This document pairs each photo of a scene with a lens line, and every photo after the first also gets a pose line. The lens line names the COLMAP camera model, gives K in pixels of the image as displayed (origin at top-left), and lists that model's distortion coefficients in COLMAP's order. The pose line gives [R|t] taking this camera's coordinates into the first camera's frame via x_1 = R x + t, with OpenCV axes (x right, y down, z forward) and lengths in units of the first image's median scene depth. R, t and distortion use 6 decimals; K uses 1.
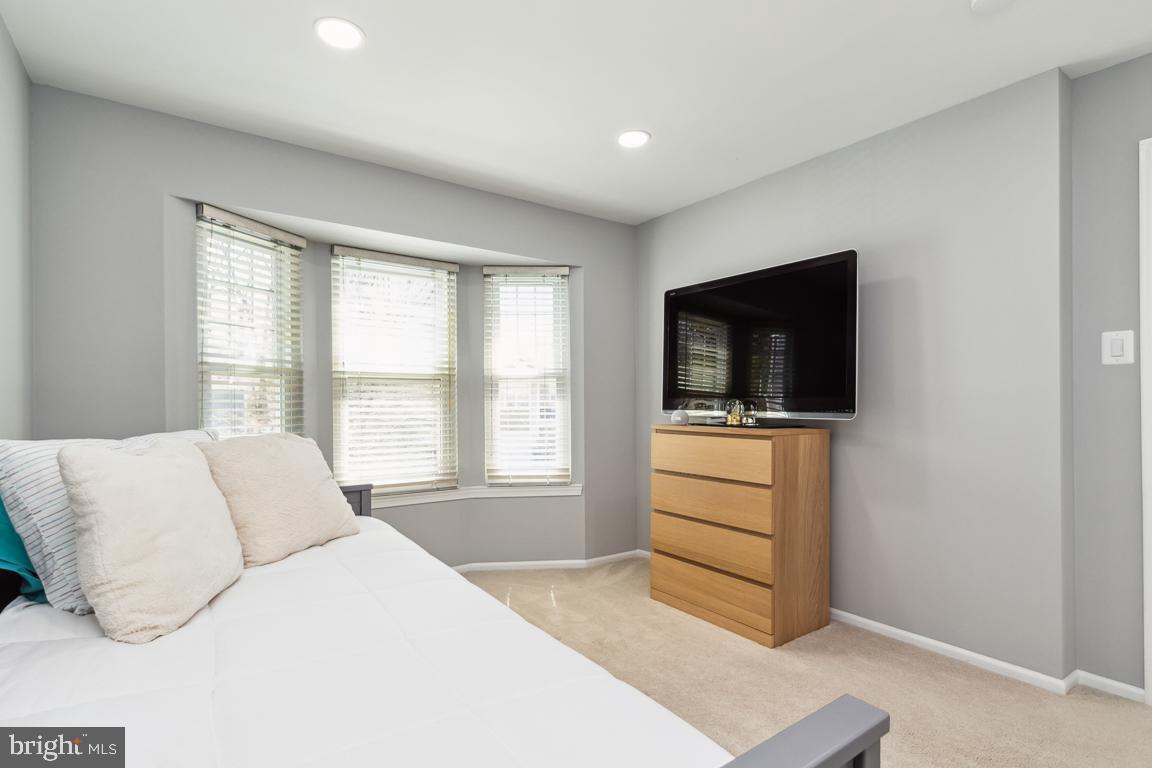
lens RADIAL K [[569.3, 0, 564.3], [0, 569.3, 397.2], [0, 0, 1]] dist [0.007104, -0.000510]
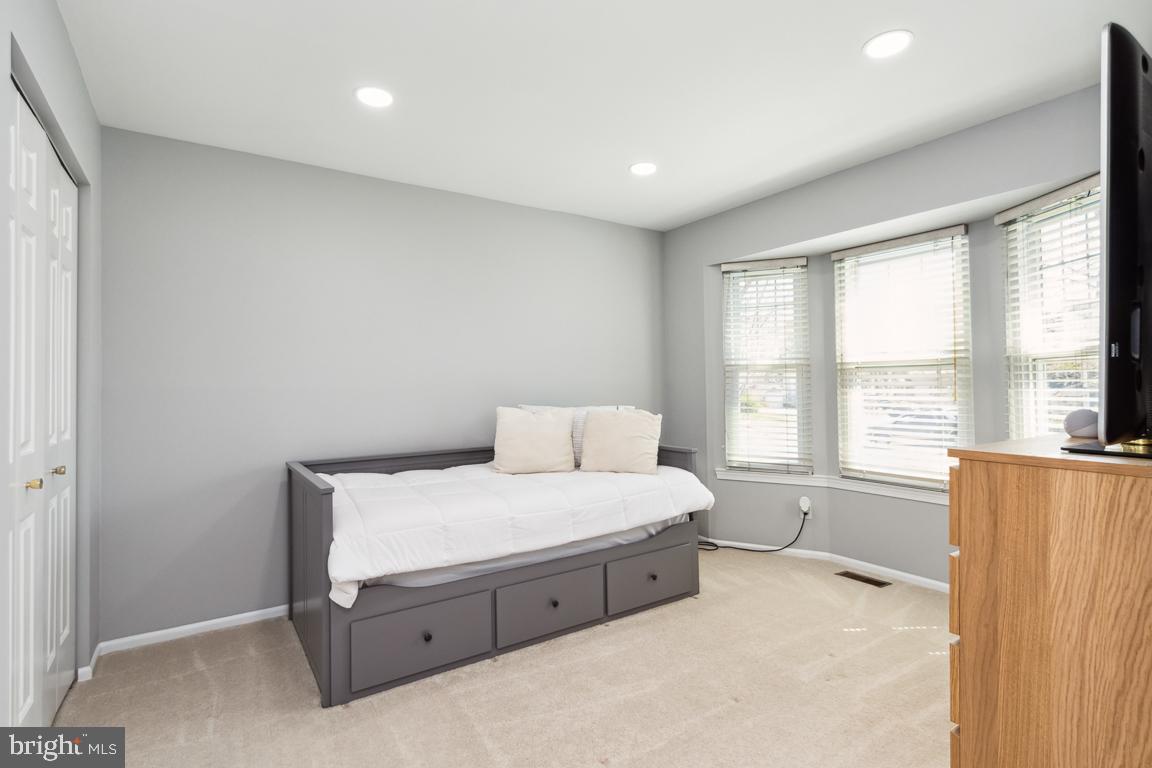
lens RADIAL K [[545.7, 0, 572.0], [0, 545.7, 391.4], [0, 0, 1]] dist [0.003829, 0.000305]
pose [[-0.006615, 0.007492, -0.999950, 0.770160], [0.016053, 0.999844, 0.007385, -0.006982], [0.999849, -0.016003, -0.006735, 0.537998]]
